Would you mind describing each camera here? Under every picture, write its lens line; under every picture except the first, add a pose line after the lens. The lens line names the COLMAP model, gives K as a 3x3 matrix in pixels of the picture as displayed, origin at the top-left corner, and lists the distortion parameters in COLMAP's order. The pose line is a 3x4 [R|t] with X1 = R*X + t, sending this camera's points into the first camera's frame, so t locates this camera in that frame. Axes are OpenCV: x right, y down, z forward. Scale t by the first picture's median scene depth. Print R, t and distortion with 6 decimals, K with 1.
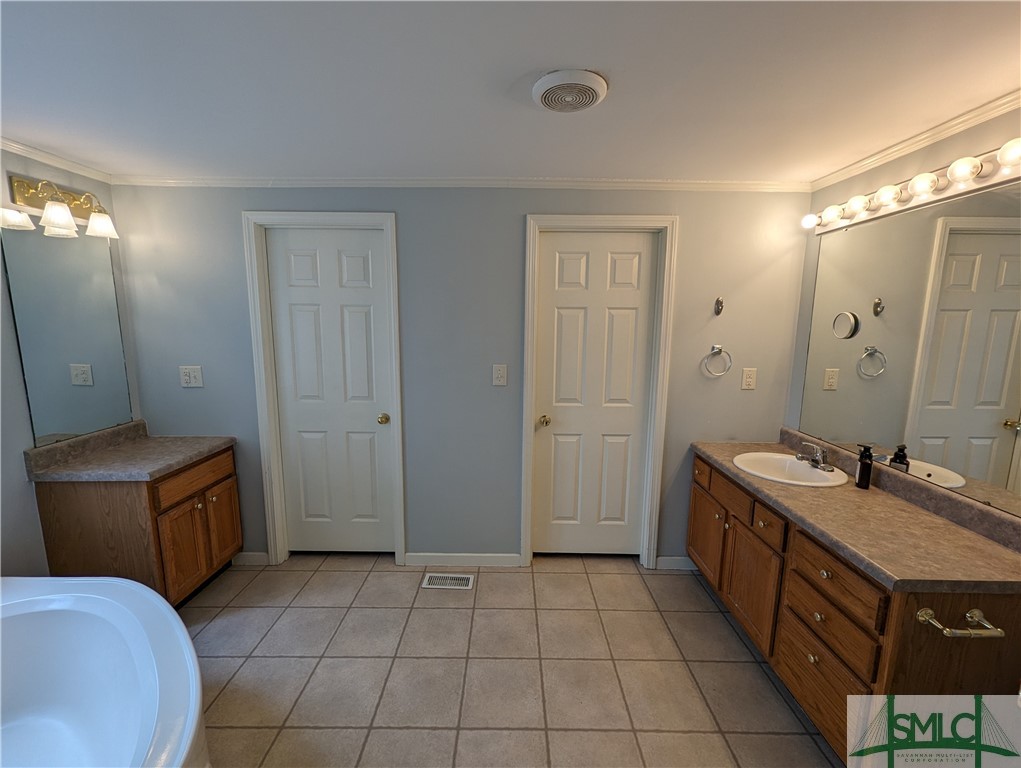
lens RADIAL K [[418.5, 0, 506.6], [0, 418.5, 386.5], [0, 0, 1]] dist [-0.001069, -0.000346]
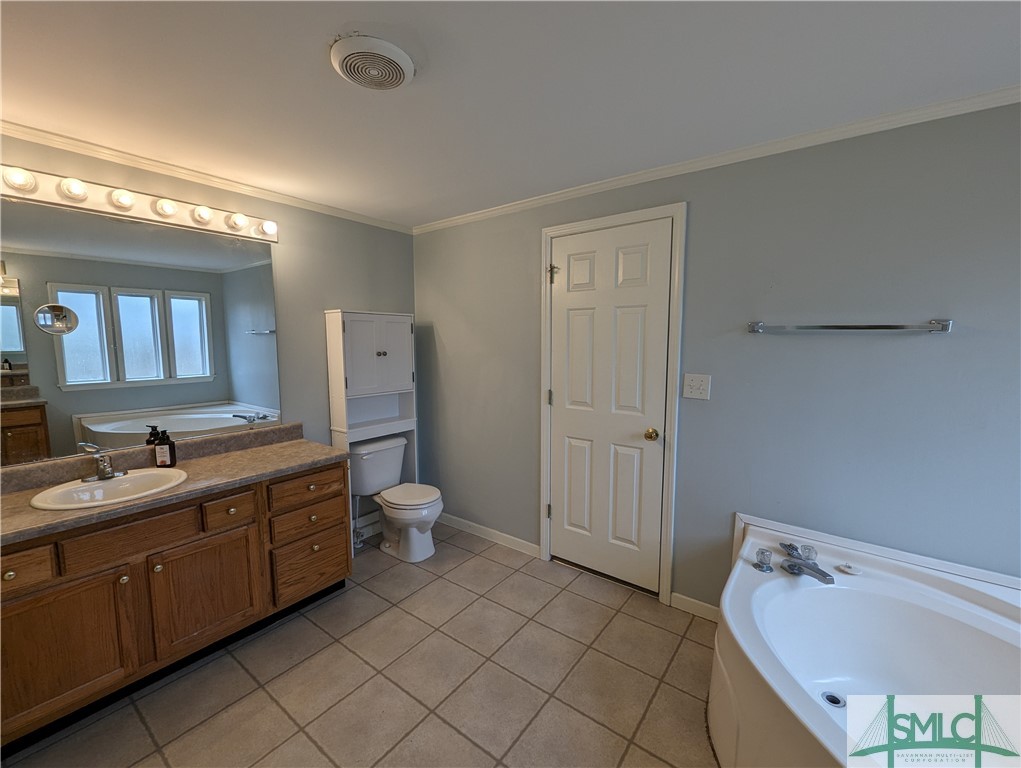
lens RADIAL K [[418.5, 0, 510.4], [0, 418.5, 382.7], [0, 0, 1]] dist [-0.001069, -0.000346]
pose [[-0.803687, -0.072286, 0.590646, -0.321565], [0.079379, 0.970699, 0.226809, -0.096137], [-0.589734, 0.229168, -0.774400, 0.790982]]
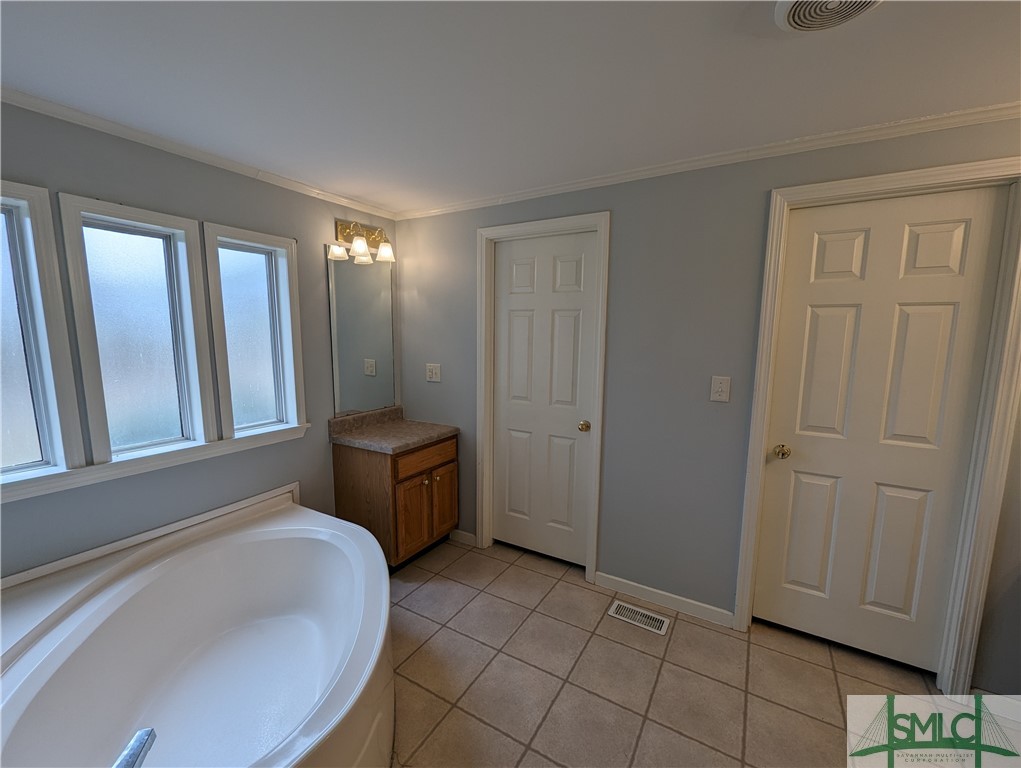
lens RADIAL K [[418.5, 0, 513.9], [0, 418.5, 387.2], [0, 0, 1]] dist [-0.001069, -0.000346]
pose [[0.865718, 0.065704, -0.496201, 0.041460], [-0.080127, 0.996754, -0.007813, 0.008932], [0.494077, 0.046523, 0.868173, 0.081632]]
